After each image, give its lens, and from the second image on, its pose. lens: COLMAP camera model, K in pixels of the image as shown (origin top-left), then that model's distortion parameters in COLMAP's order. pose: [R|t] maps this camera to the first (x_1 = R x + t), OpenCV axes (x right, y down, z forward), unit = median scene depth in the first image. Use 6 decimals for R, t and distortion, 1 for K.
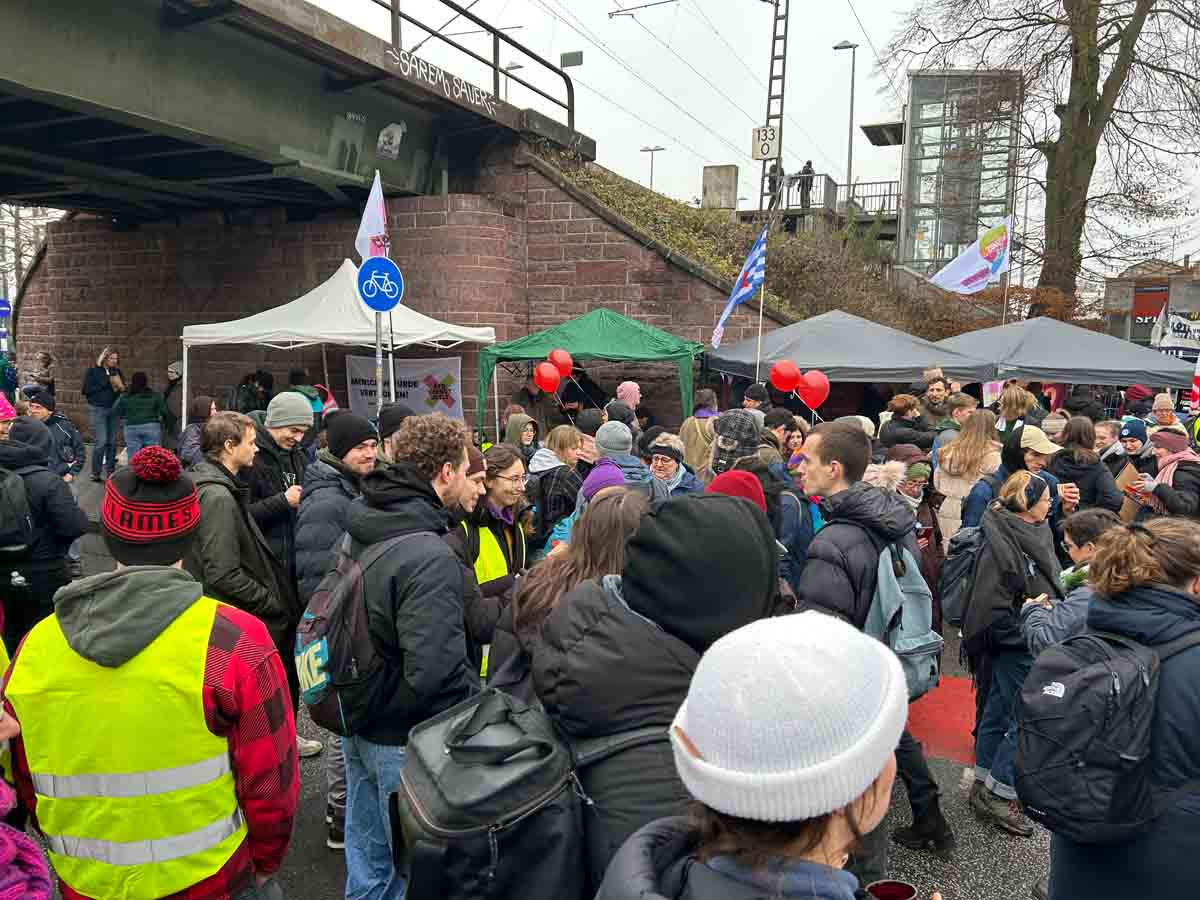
lens RADIAL K [[890.4, 0, 600.0], [0, 890.4, 450.0], [0, 0, 1]] dist [0.054838, -0.060106]
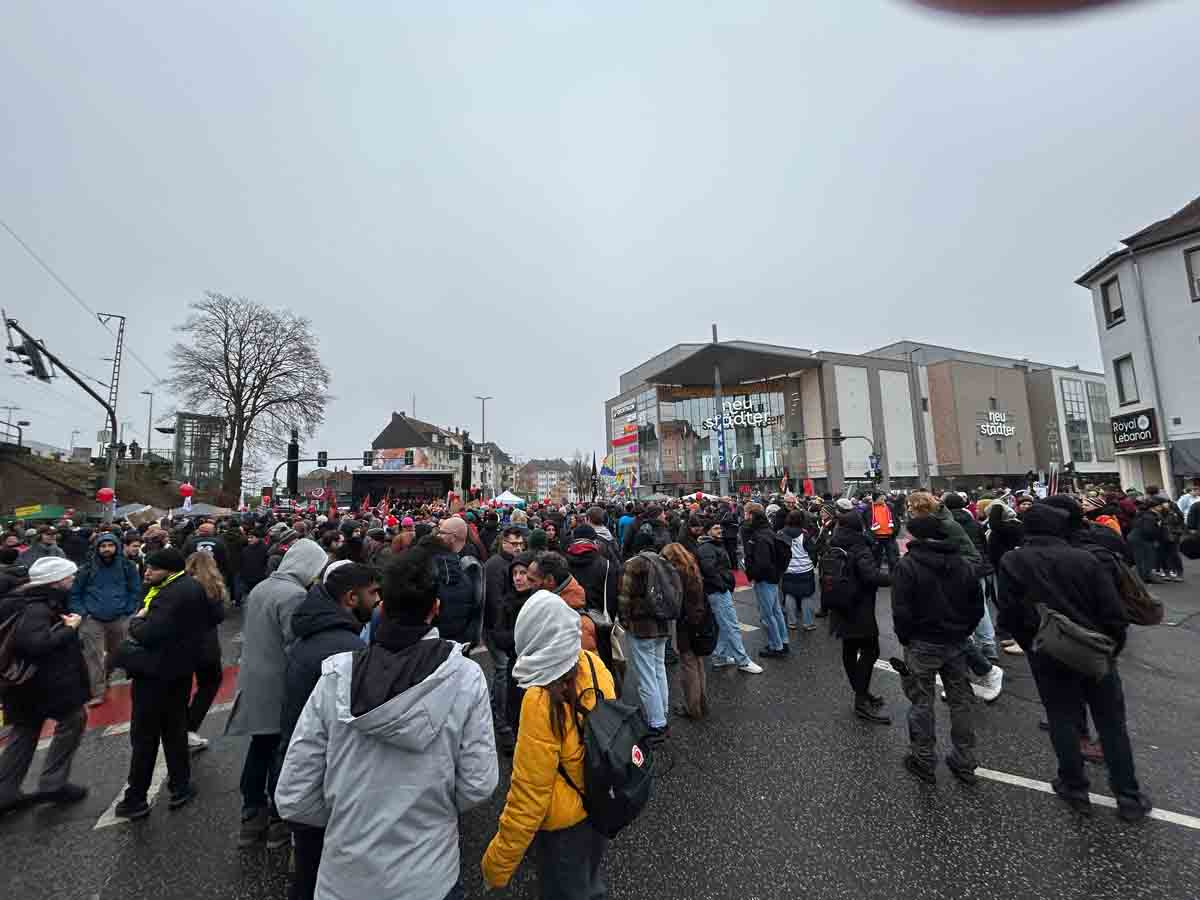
lens RADIAL K [[482.1, 0, 597.6], [0, 482.1, 449.5], [0, 0, 1]] dist [0.000164, 0.000433]
pose [[0.542796, 0.047854, 0.838500, -0.305784], [0.132024, 0.981101, -0.141457, 0.123710], [-0.829423, 0.187484, 0.526220, -1.300939]]
